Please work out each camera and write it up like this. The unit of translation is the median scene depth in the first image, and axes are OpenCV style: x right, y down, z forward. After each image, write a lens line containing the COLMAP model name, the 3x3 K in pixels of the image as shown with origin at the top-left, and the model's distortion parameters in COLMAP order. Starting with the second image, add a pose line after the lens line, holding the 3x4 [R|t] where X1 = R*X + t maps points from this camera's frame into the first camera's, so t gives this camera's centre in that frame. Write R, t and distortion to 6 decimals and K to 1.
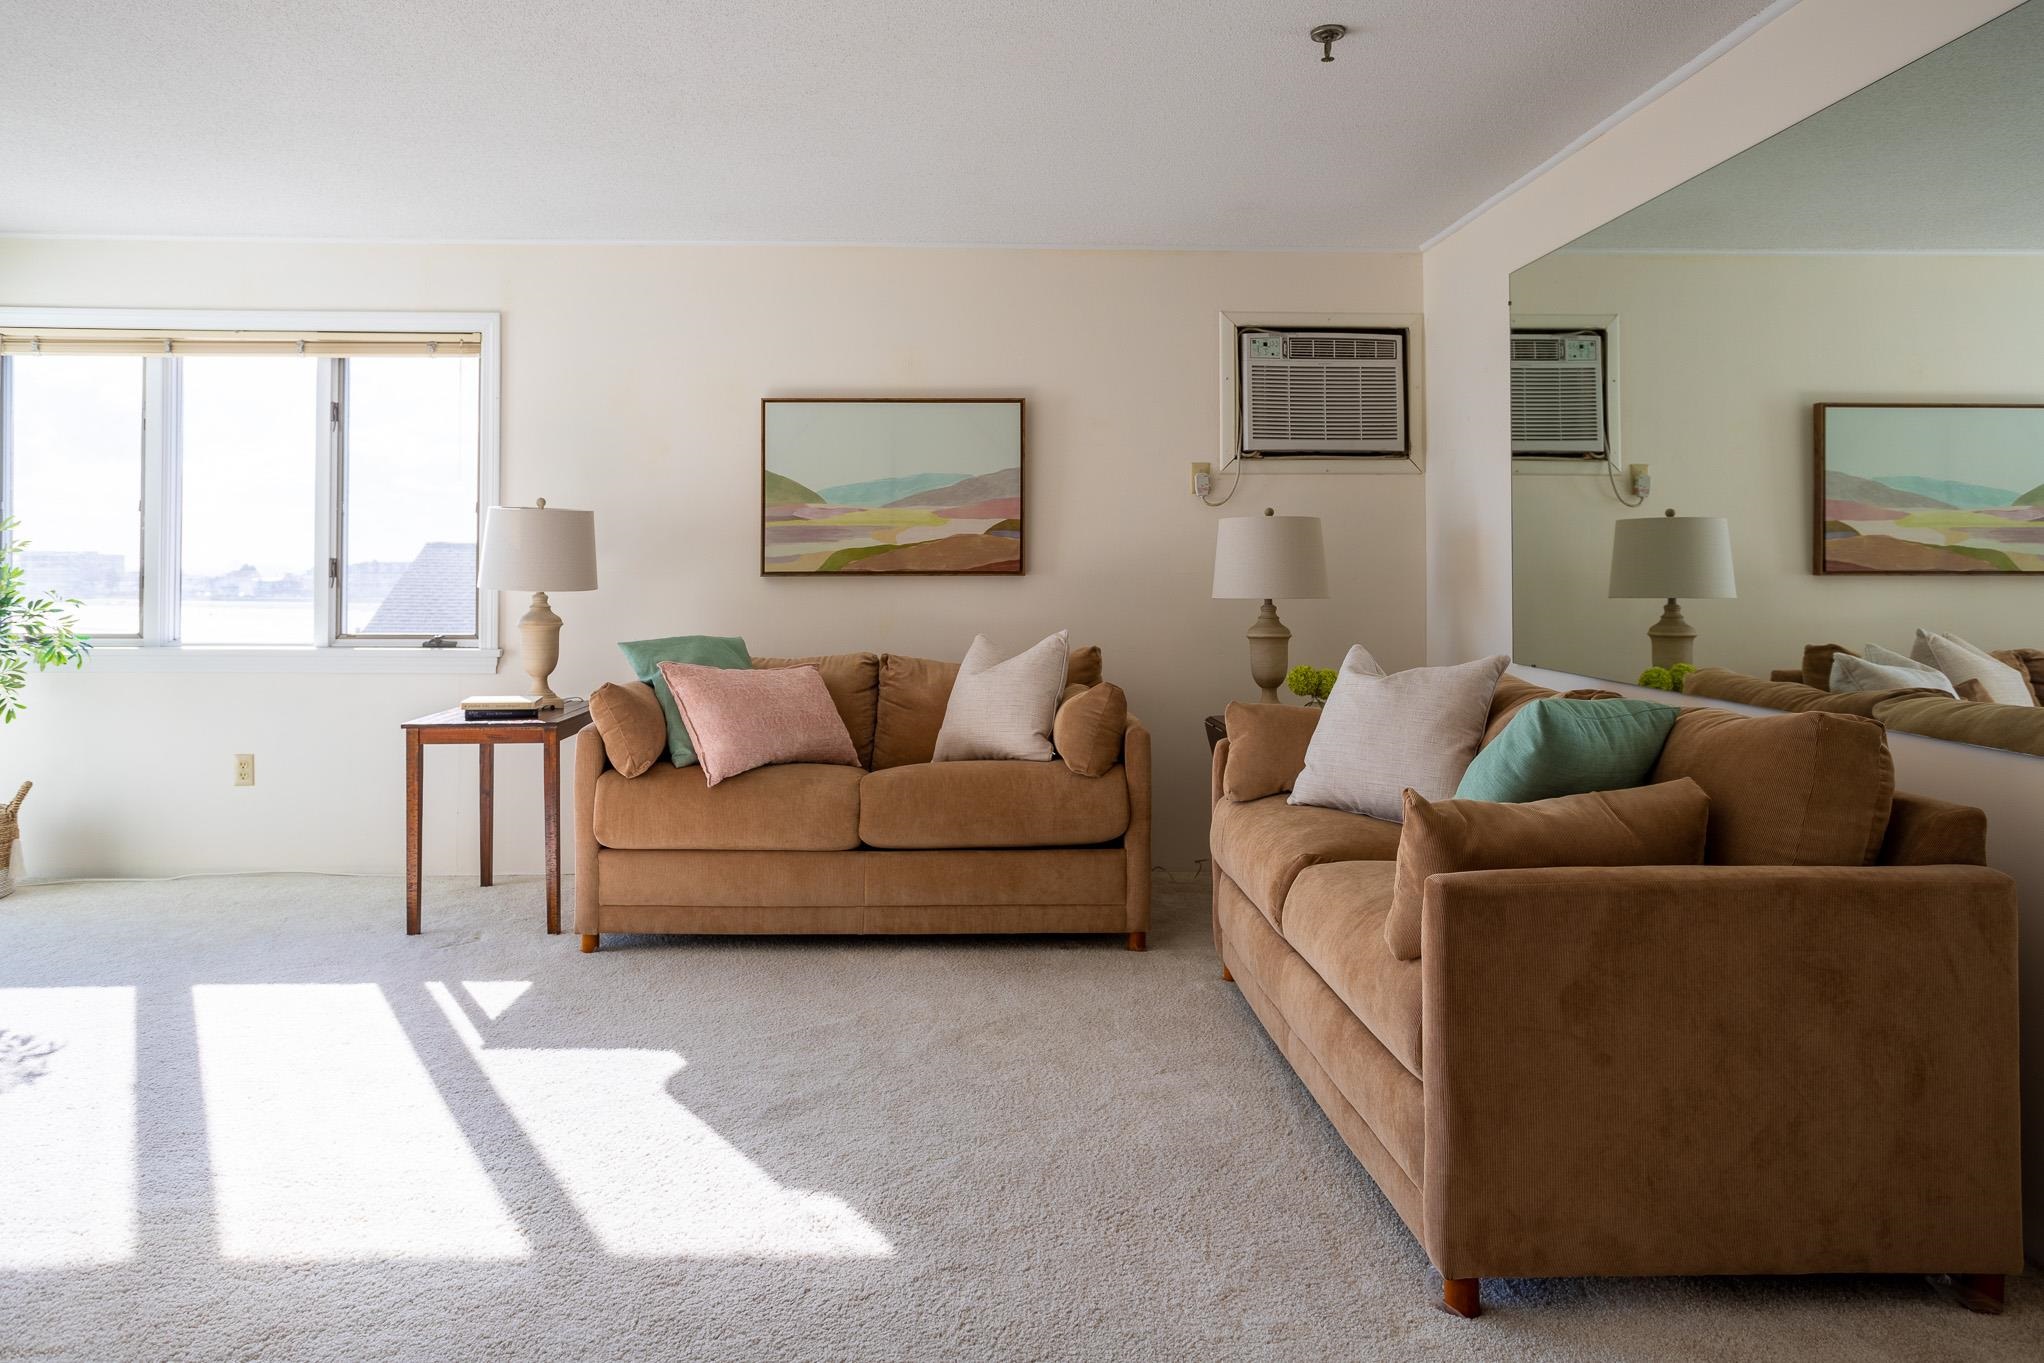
lens RADIAL K [[1324.9, 0, 1042.7], [0, 1324.9, 546.6], [0, 0, 1]] dist [-0.034694, 0.042801]
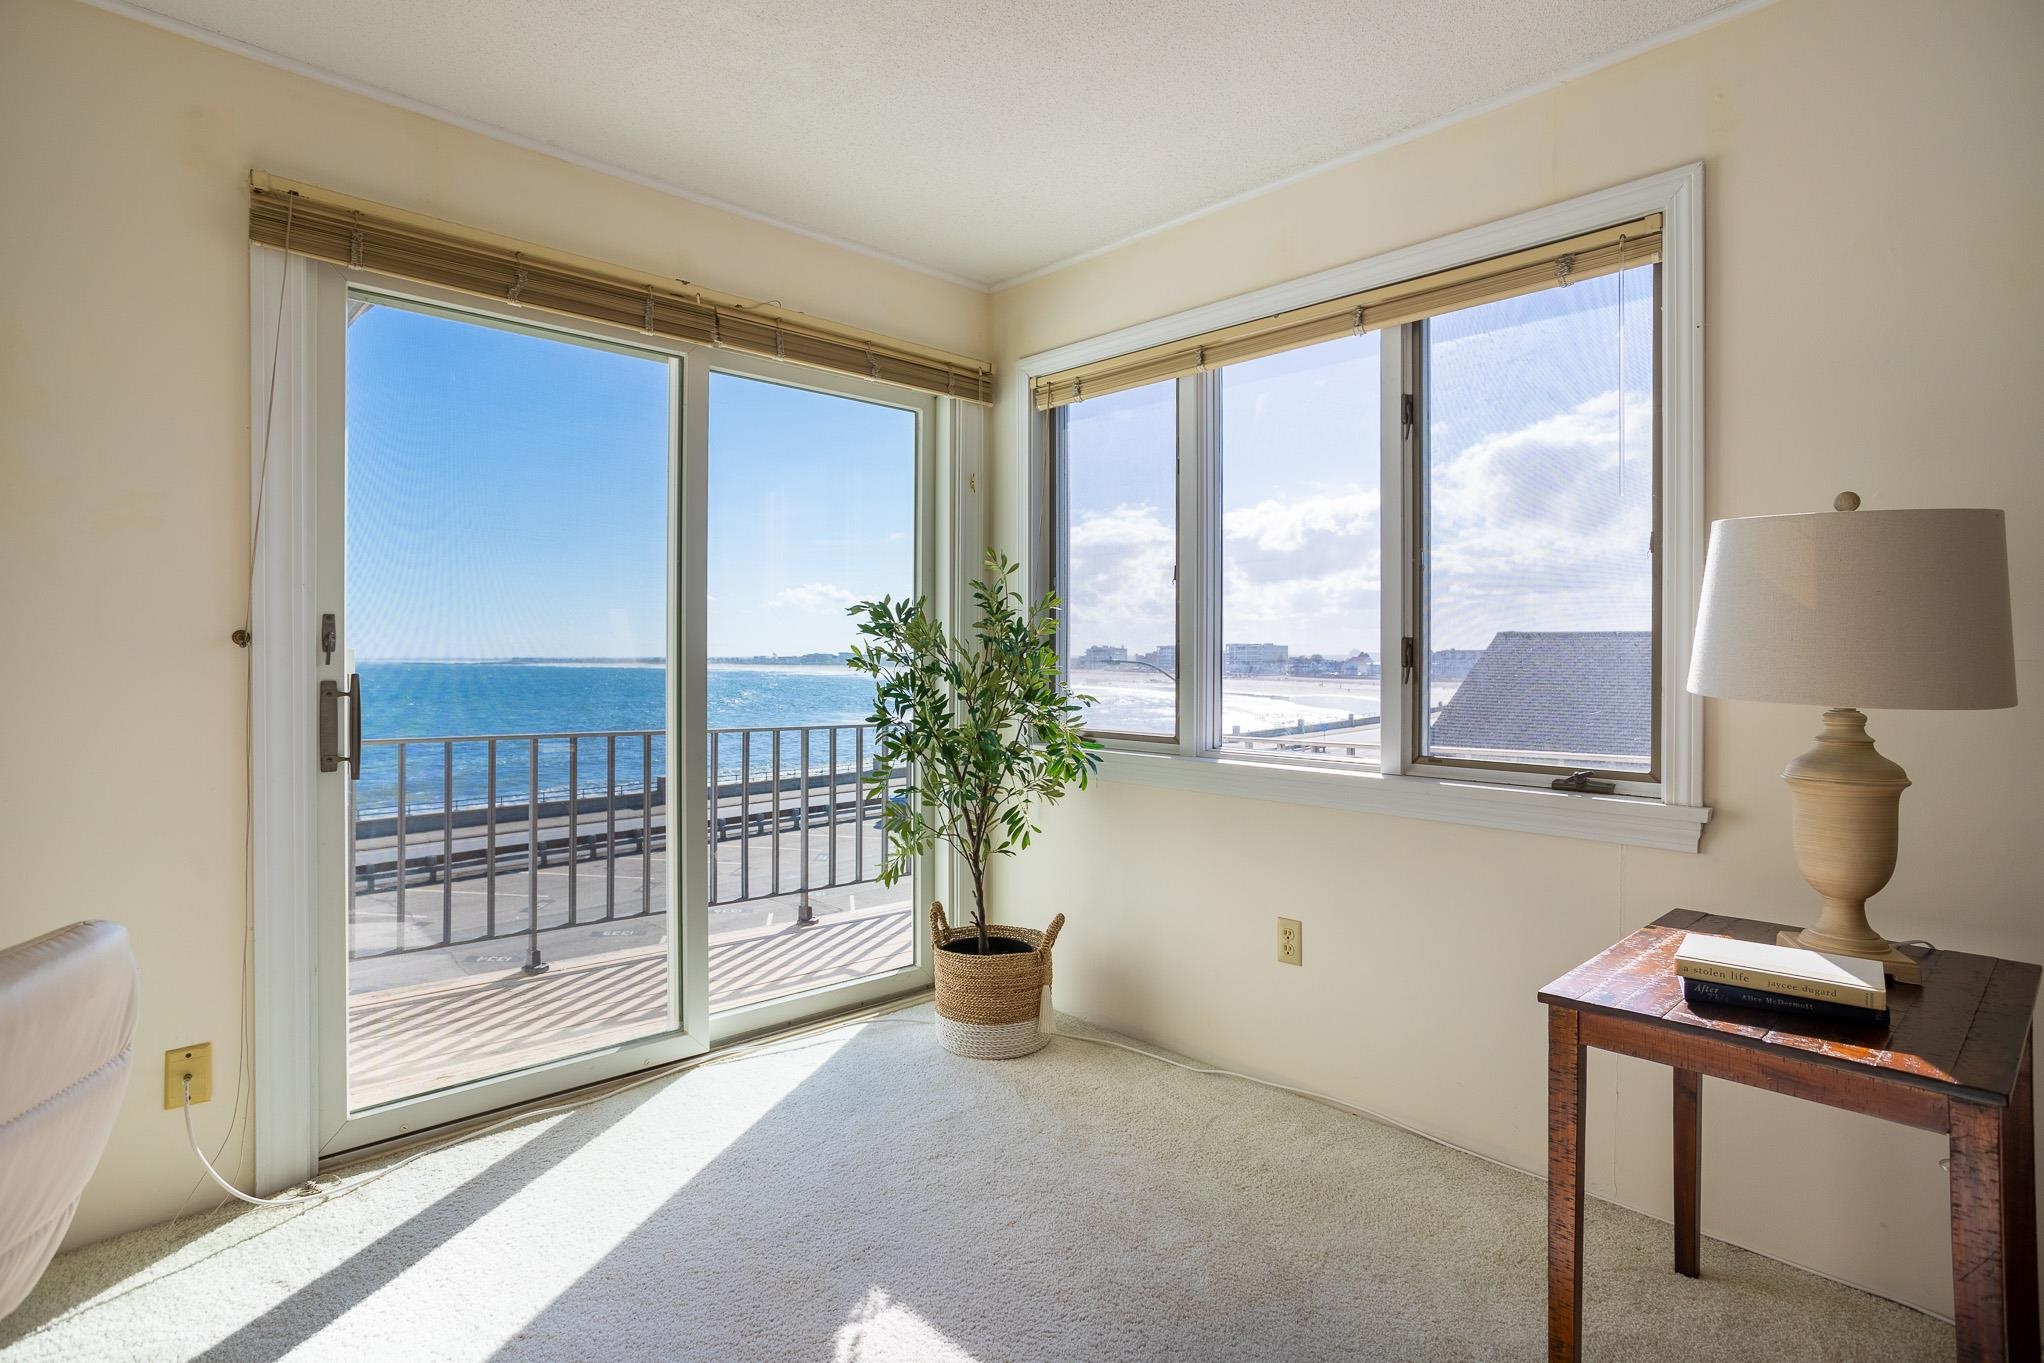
lens RADIAL K [[1033.7, 0, 1015.0], [0, 1033.7, 661.2], [0, 0, 1]] dist [-0.040580, 0.026813]
pose [[0.643257, 0.005080, -0.765634, -0.282860], [0.012390, 0.999778, 0.017043, 0.009621], [0.765550, -0.020449, 0.643051, 0.539098]]
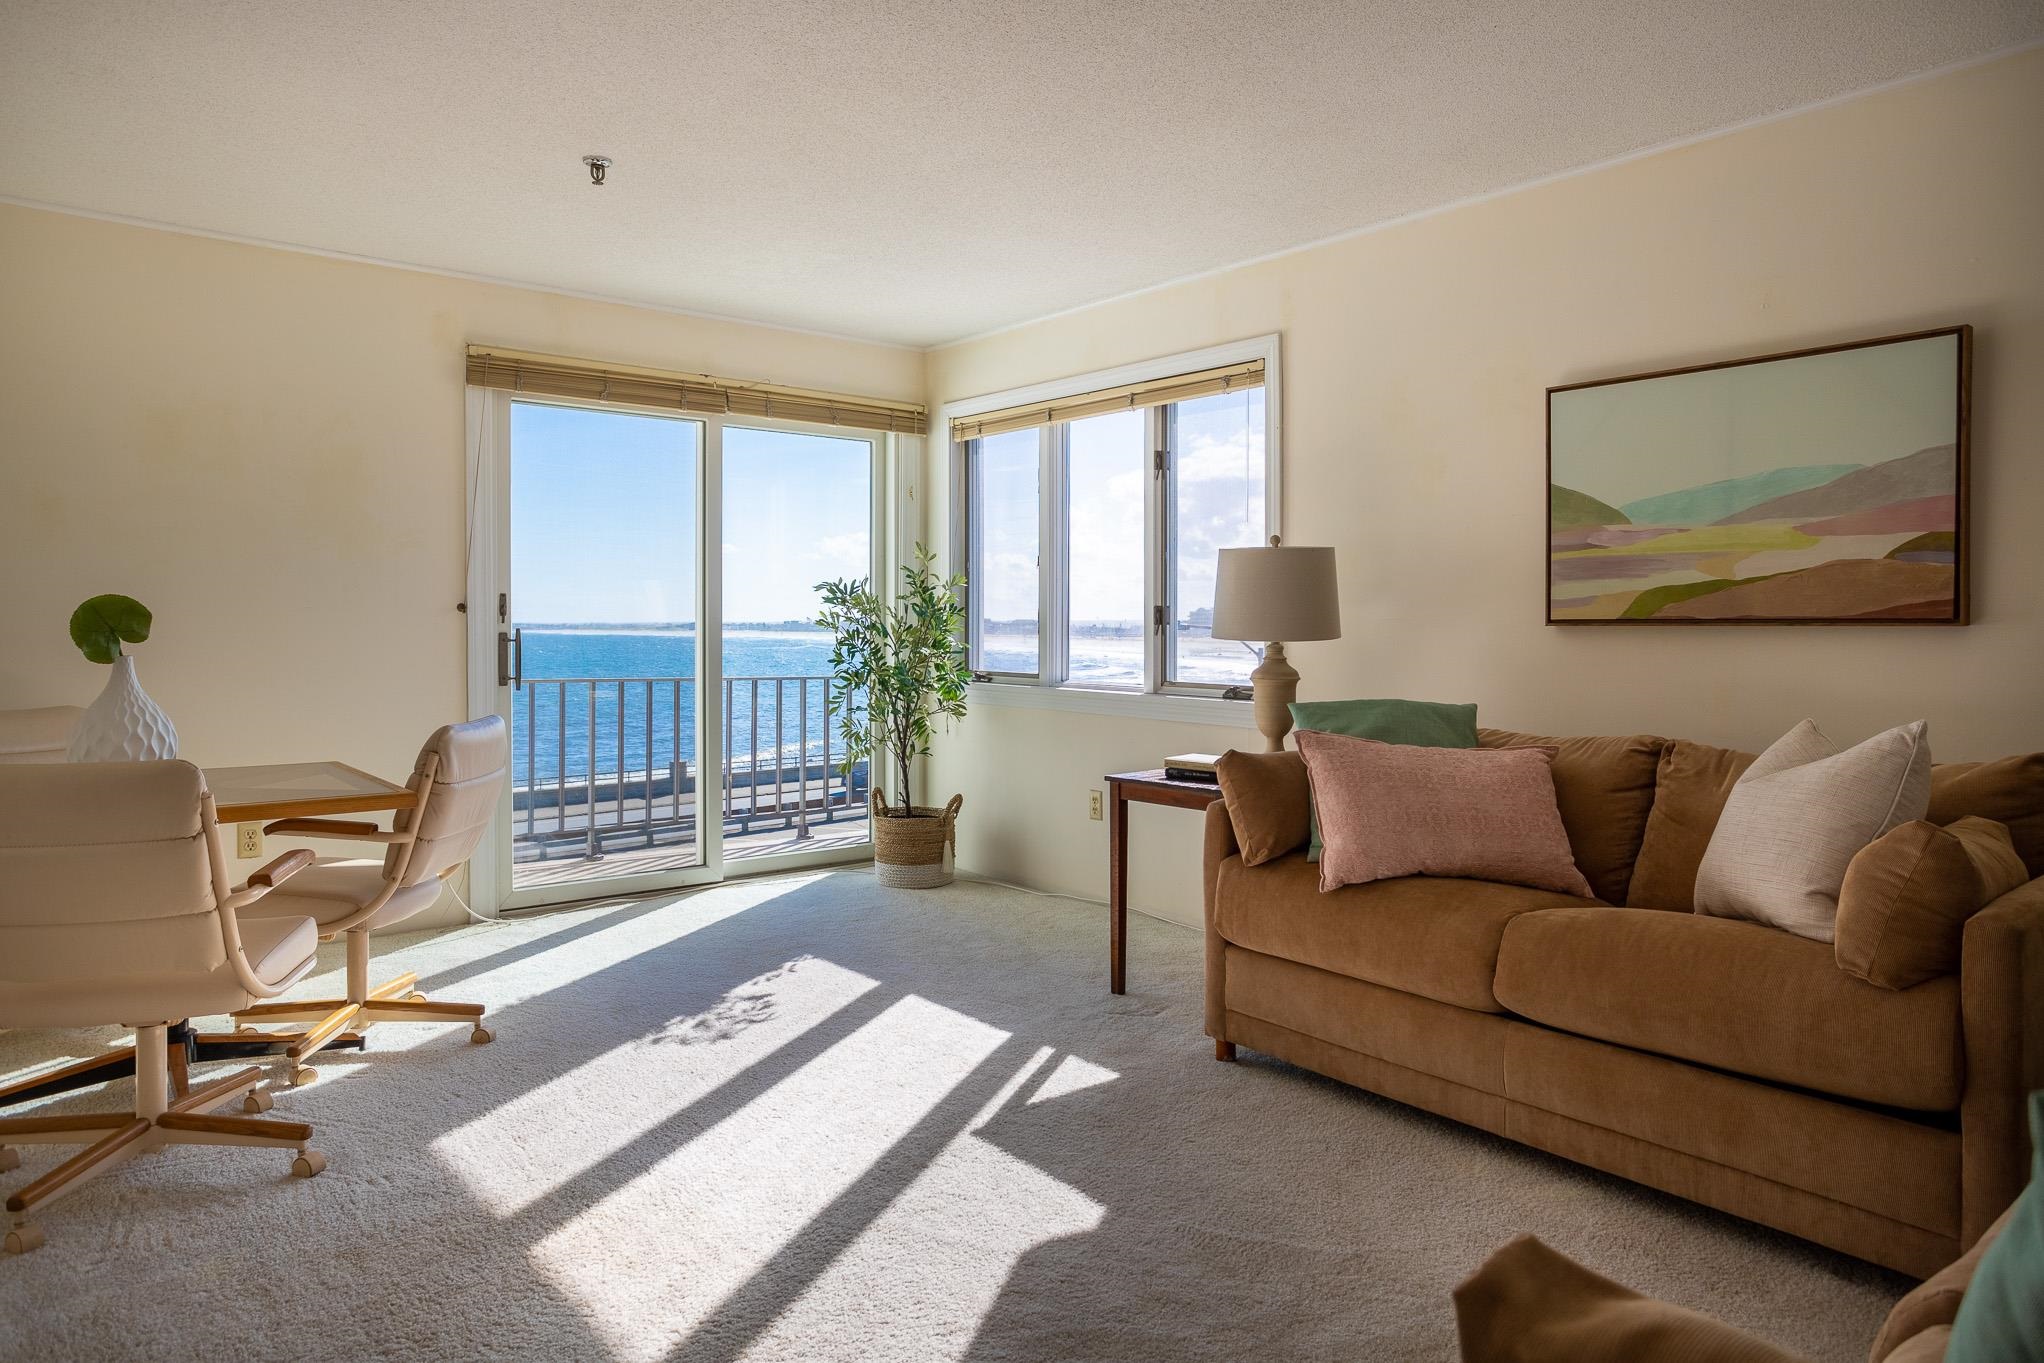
lens RADIAL K [[1324.9, 0, 1029.0], [0, 1324.9, 643.7], [0, 0, 1]] dist [-0.034694, 0.042801]
pose [[0.590831, 0.014588, -0.806664, 0.224549], [0.013710, 0.999511, 0.028118, 0.008003], [0.806679, -0.027673, 0.590341, 0.324997]]
